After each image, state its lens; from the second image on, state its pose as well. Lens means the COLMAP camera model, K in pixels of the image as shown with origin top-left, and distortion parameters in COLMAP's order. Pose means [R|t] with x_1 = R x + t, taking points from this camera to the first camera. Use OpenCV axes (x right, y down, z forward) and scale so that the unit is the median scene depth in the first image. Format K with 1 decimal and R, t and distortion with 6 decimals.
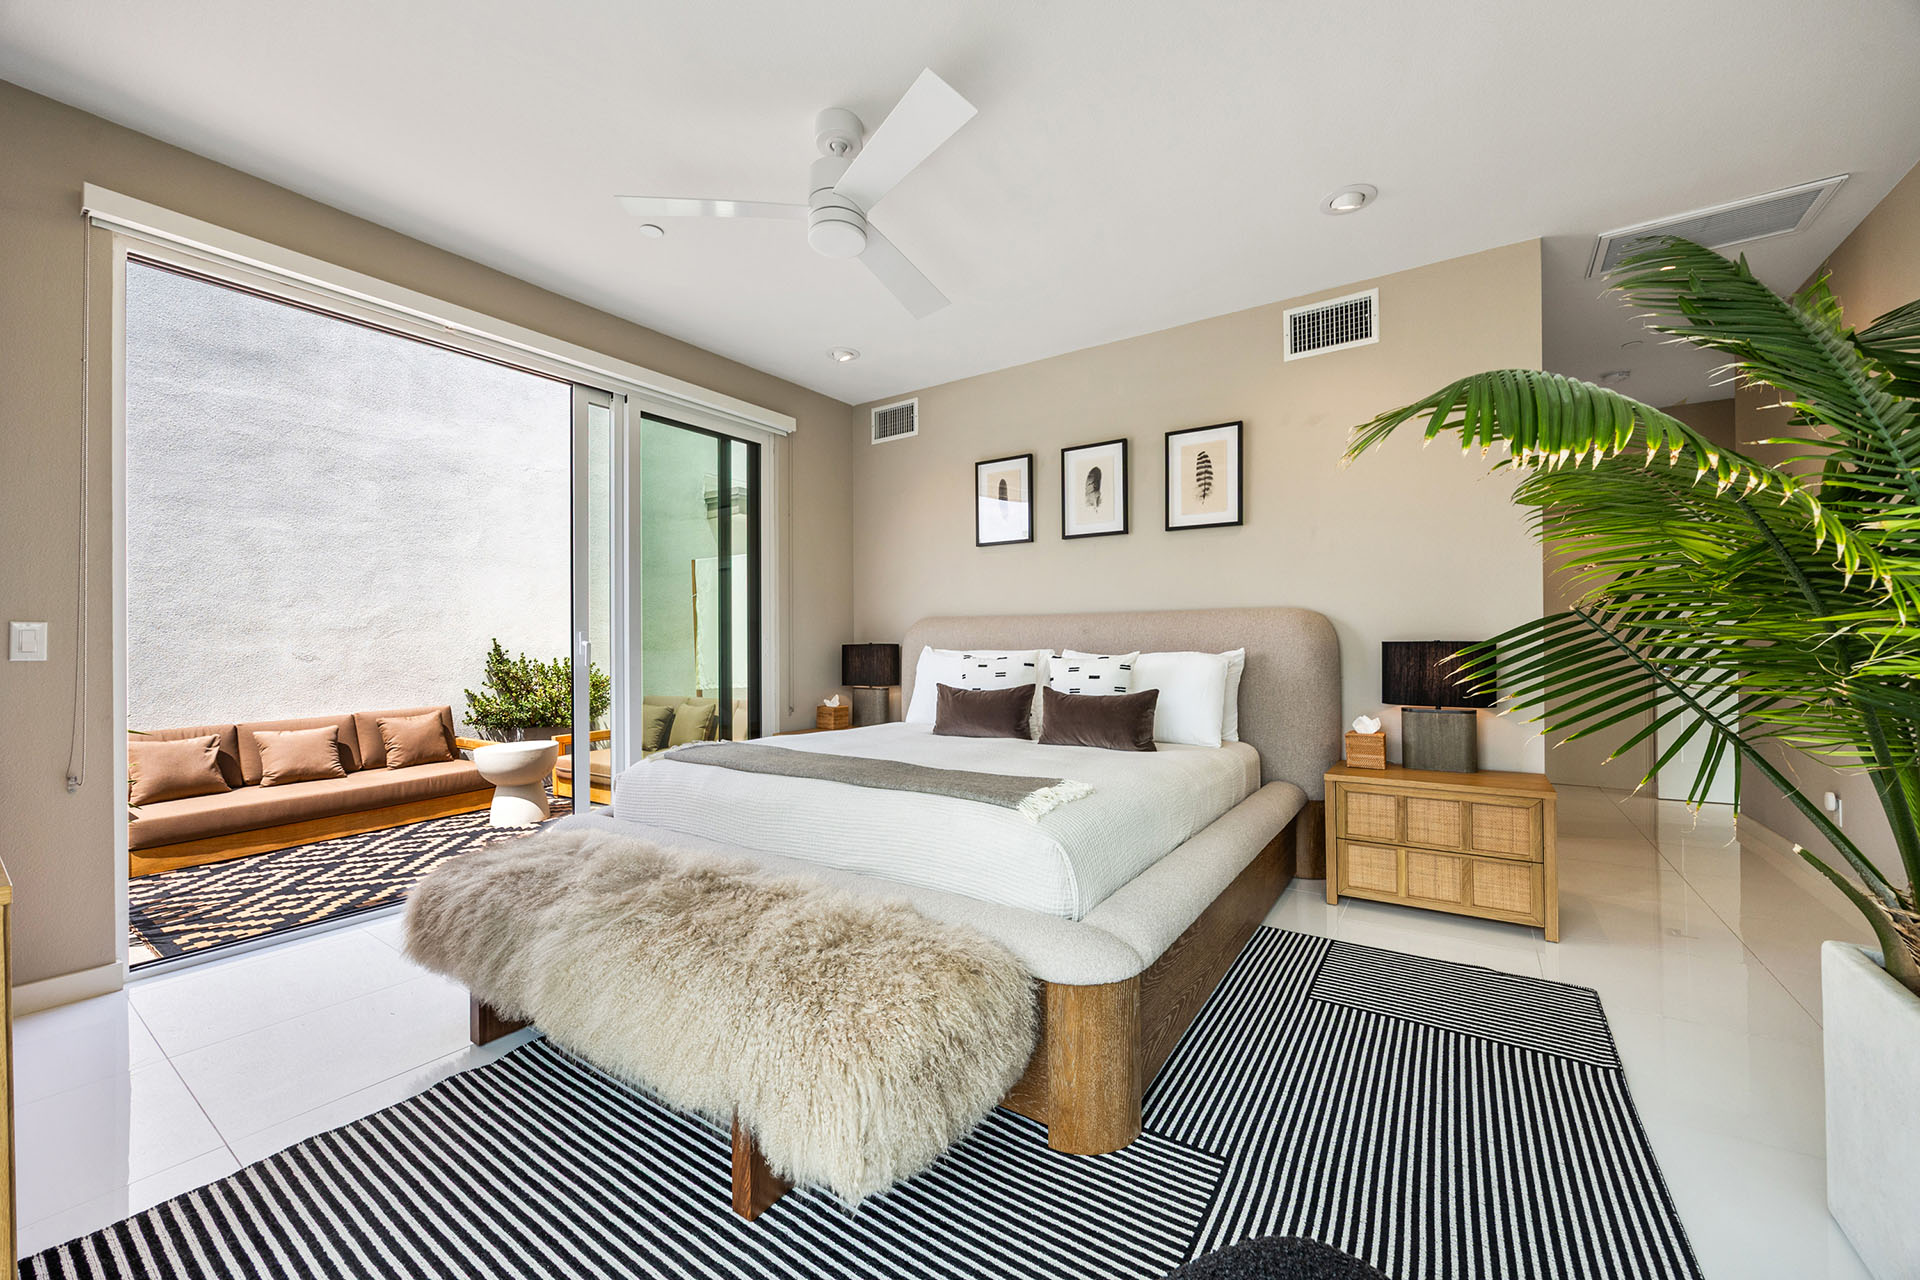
lens RADIAL K [[754.6, 0, 964.1], [0, 754.6, 639.9], [0, 0, 1]] dist [-0.003210, -0.000472]
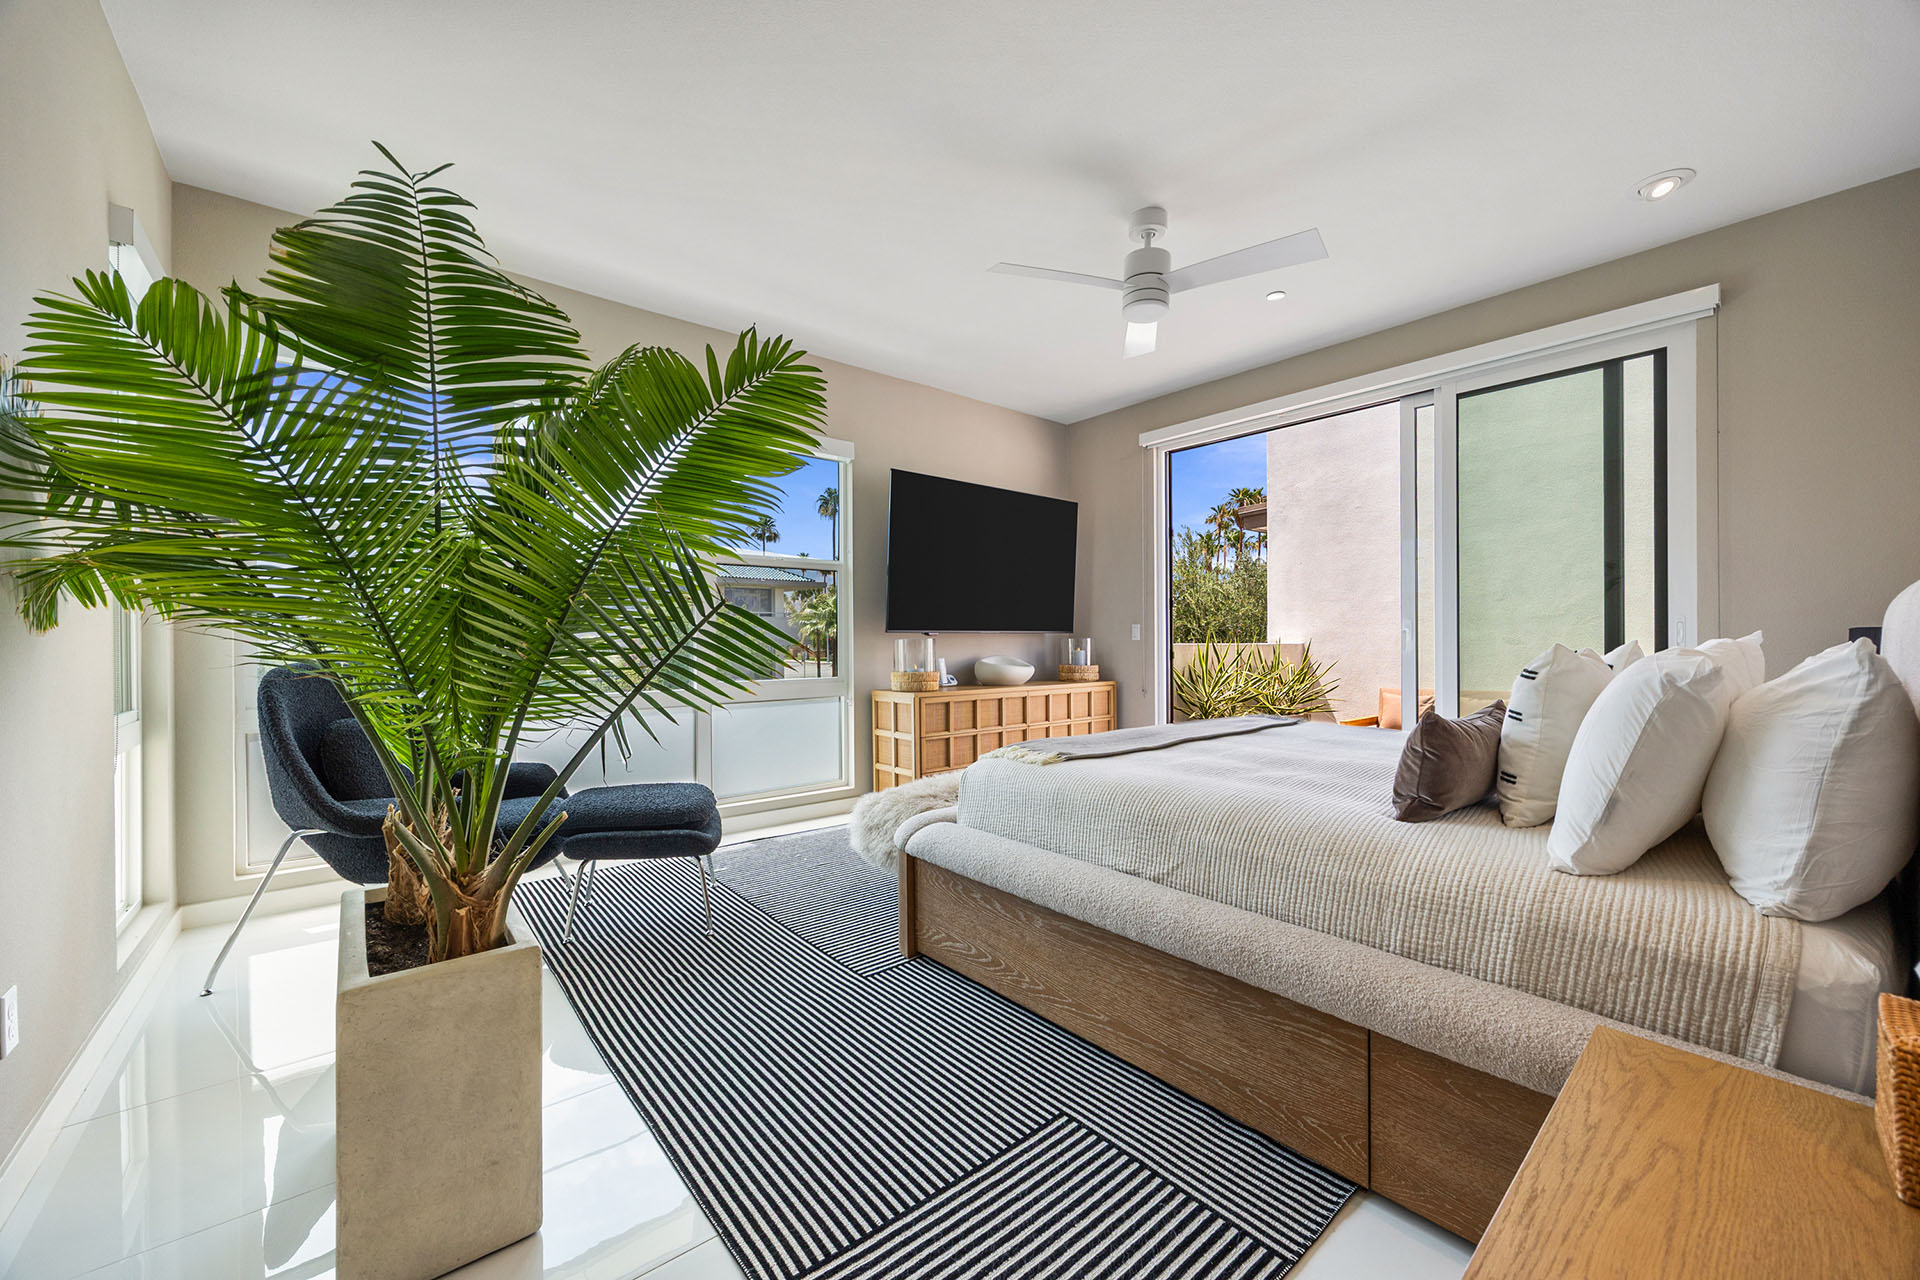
lens RADIAL K [[738.6, 0, 966.3], [0, 738.6, 647.3], [0, 0, 1]] dist [-0.001499, -0.000593]
pose [[-0.271843, 0.016414, -0.962202, 0.519737], [0.014621, 0.999810, 0.012925, 0.004873], [0.962231, -0.010555, -0.272031, 0.488058]]
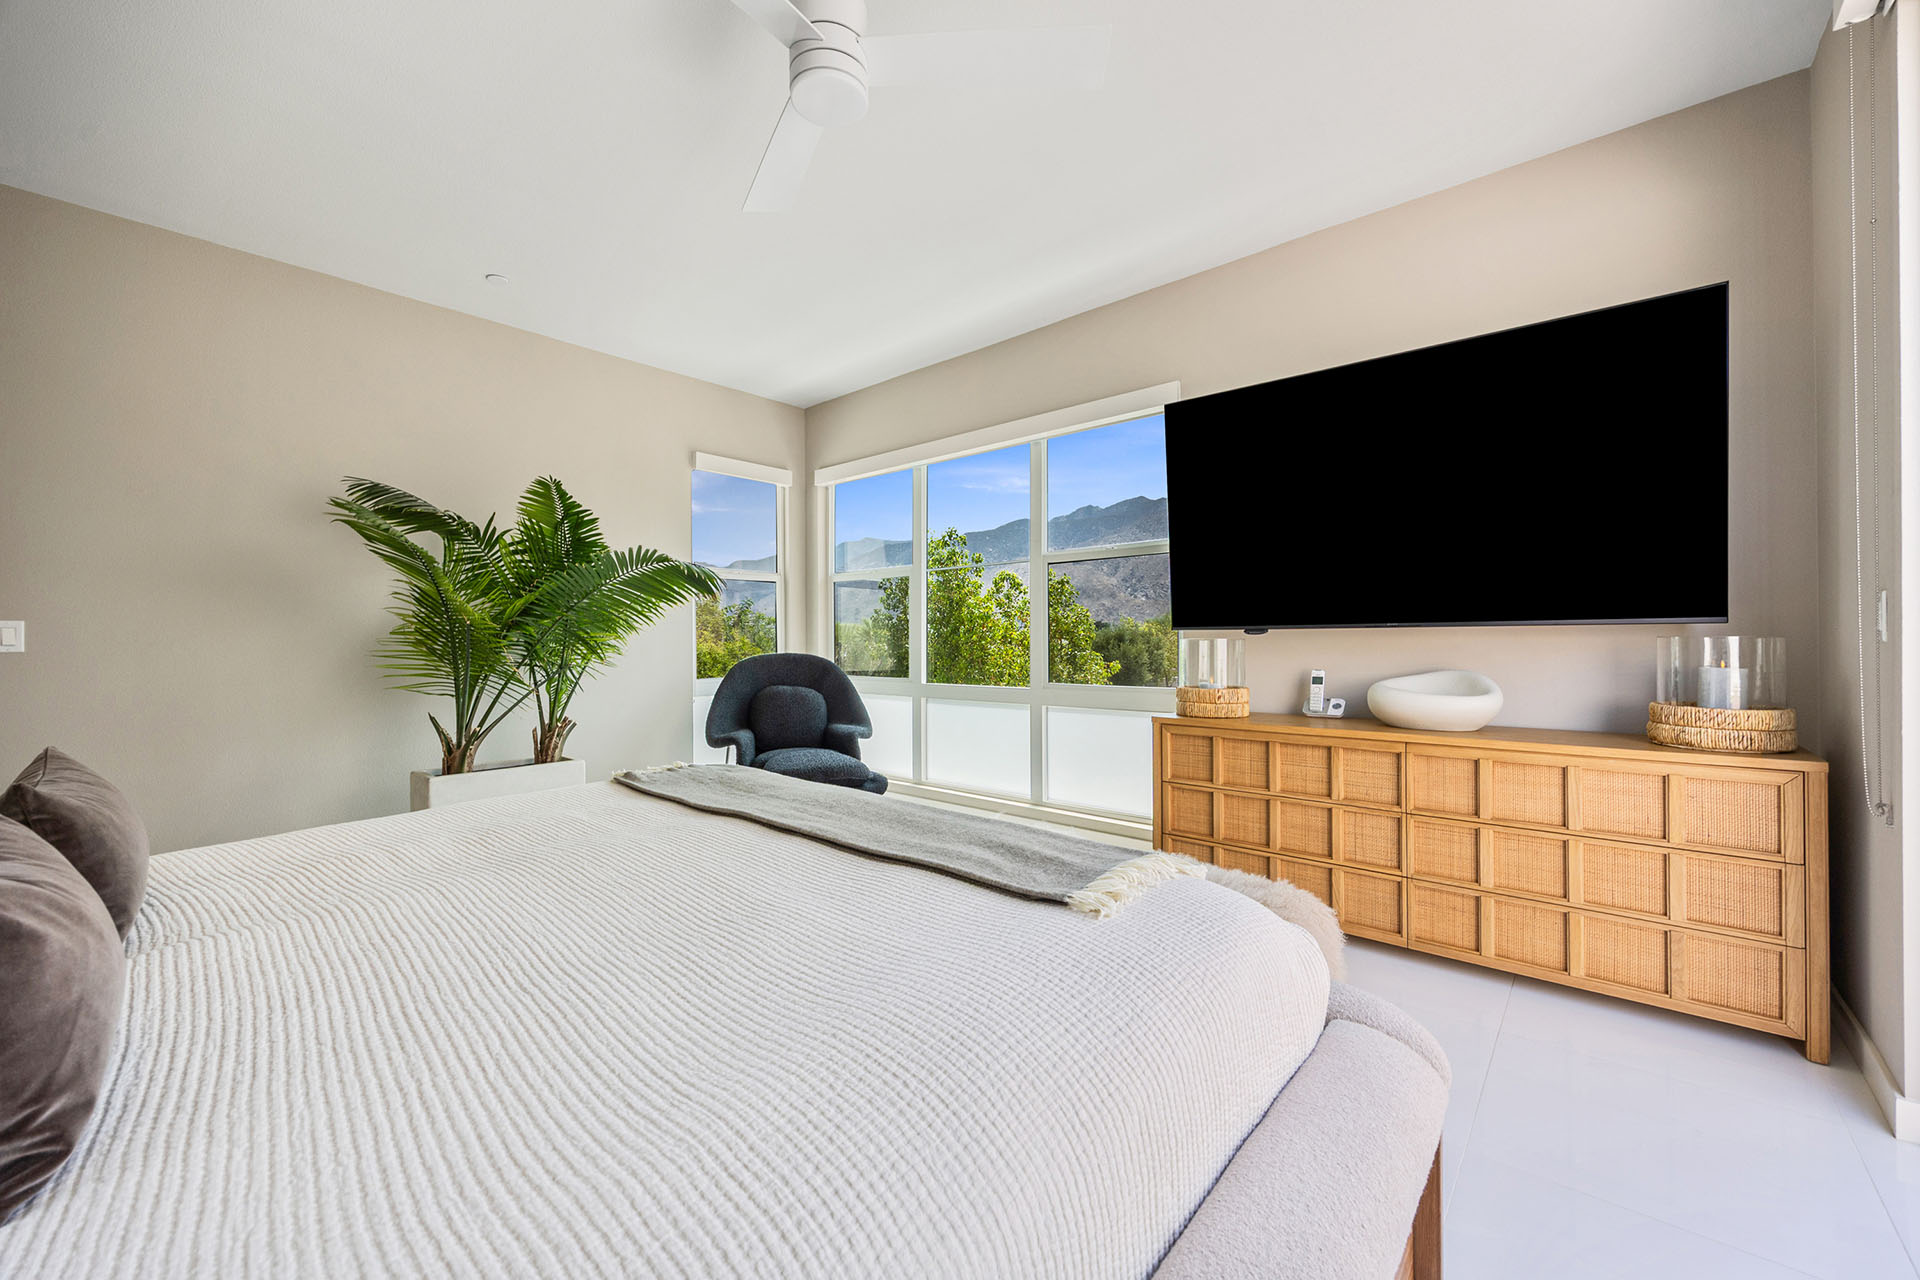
lens RADIAL K [[731.1, 0, 967.5], [0, 731.1, 640.2], [0, 0, 1]] dist [-0.001062, -0.000064]
pose [[-0.992804, 0.011703, 0.119175, -0.181754], [0.010590, 0.999894, -0.009970, 0.010098], [-0.119279, -0.008636, -0.992823, 0.799398]]
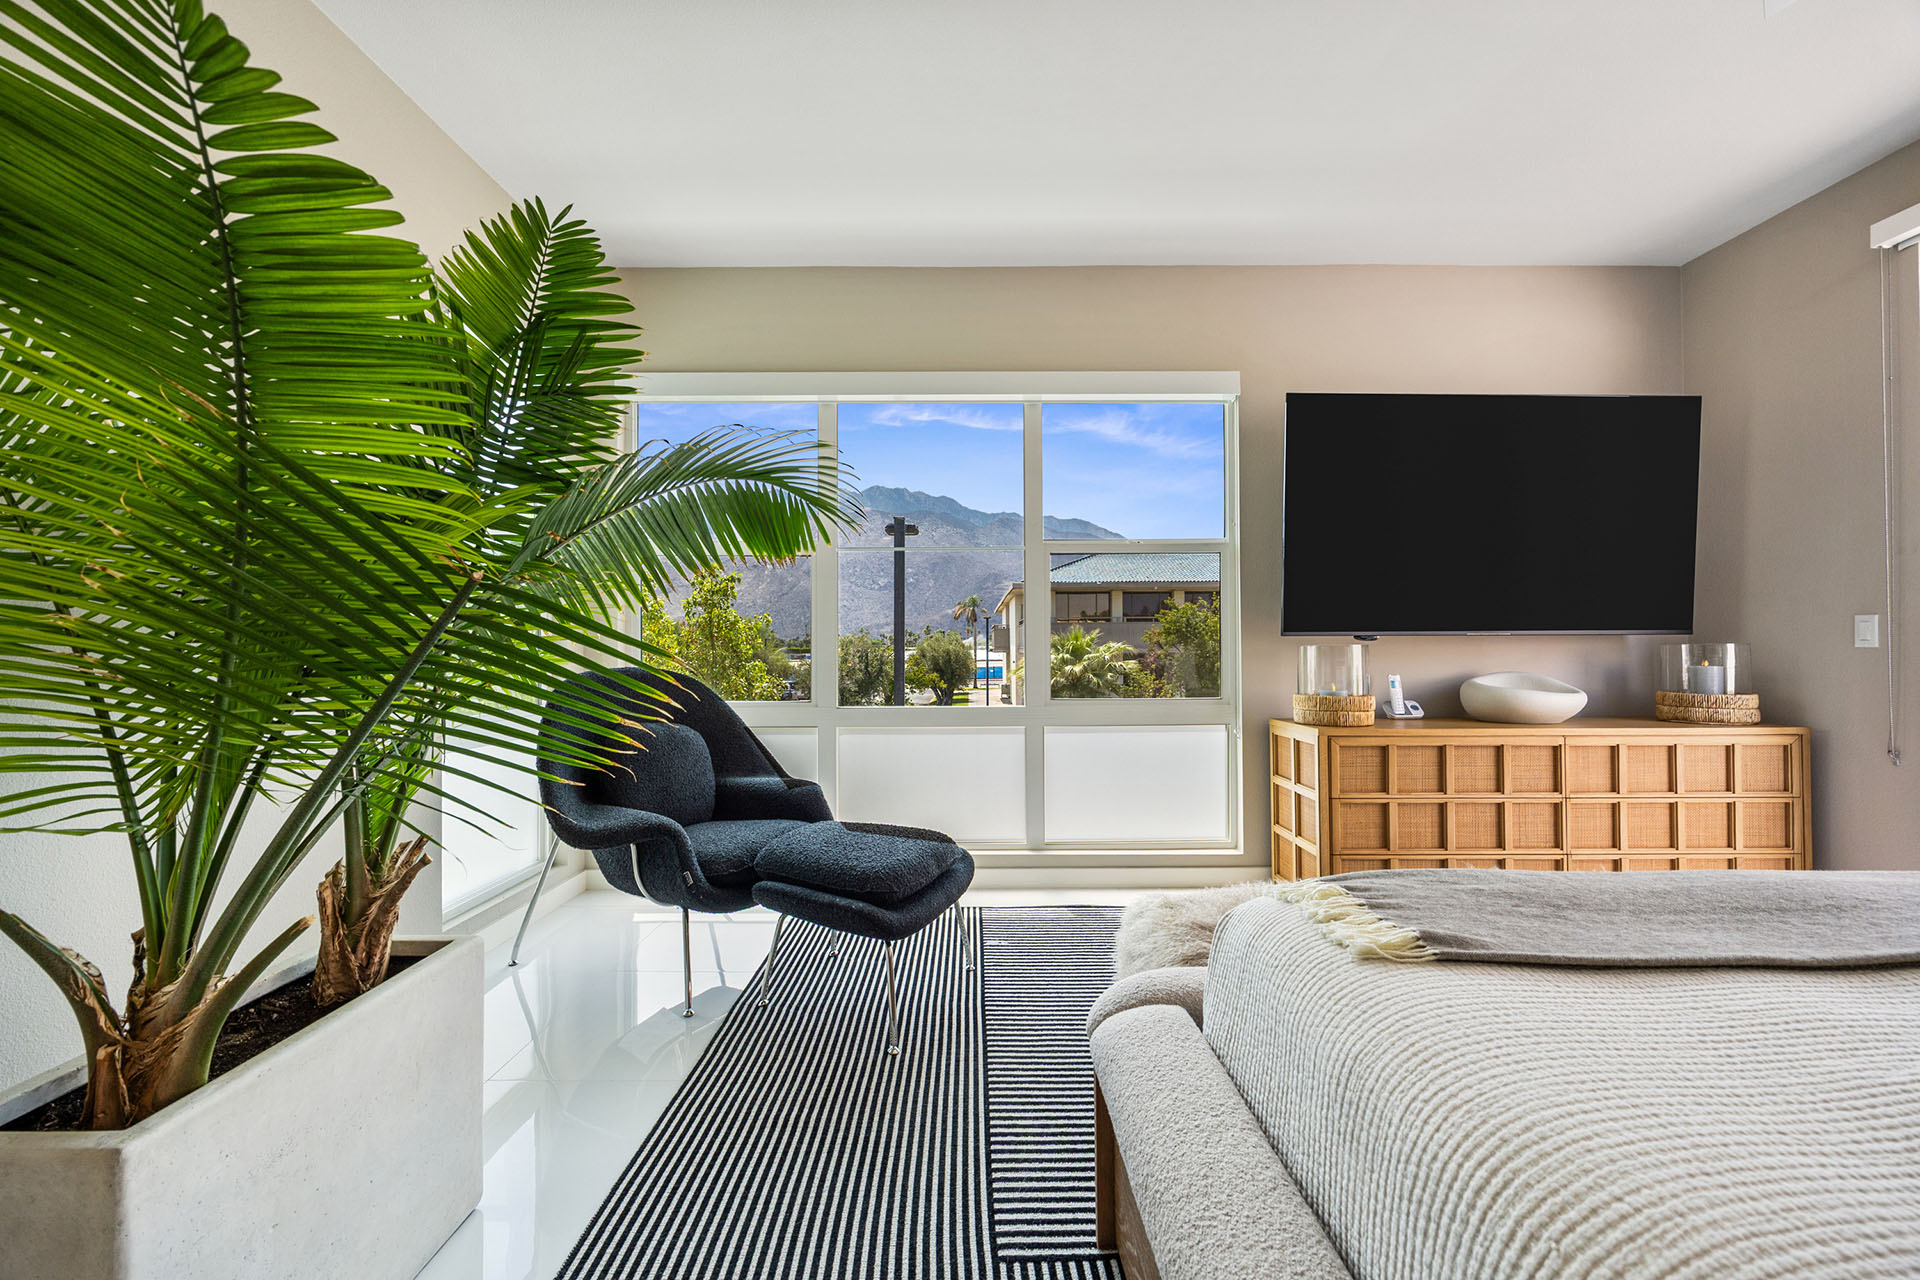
lens RADIAL K [[731.1, 0, 967.5], [0, 731.1, 640.2], [0, 0, 1]] dist [-0.001062, -0.000064]
pose [[-0.830023, 0.003641, -0.557717, 0.250833], [0.013361, 0.999822, -0.013356, 0.005172], [0.557568, -0.018538, -0.829924, 0.506957]]
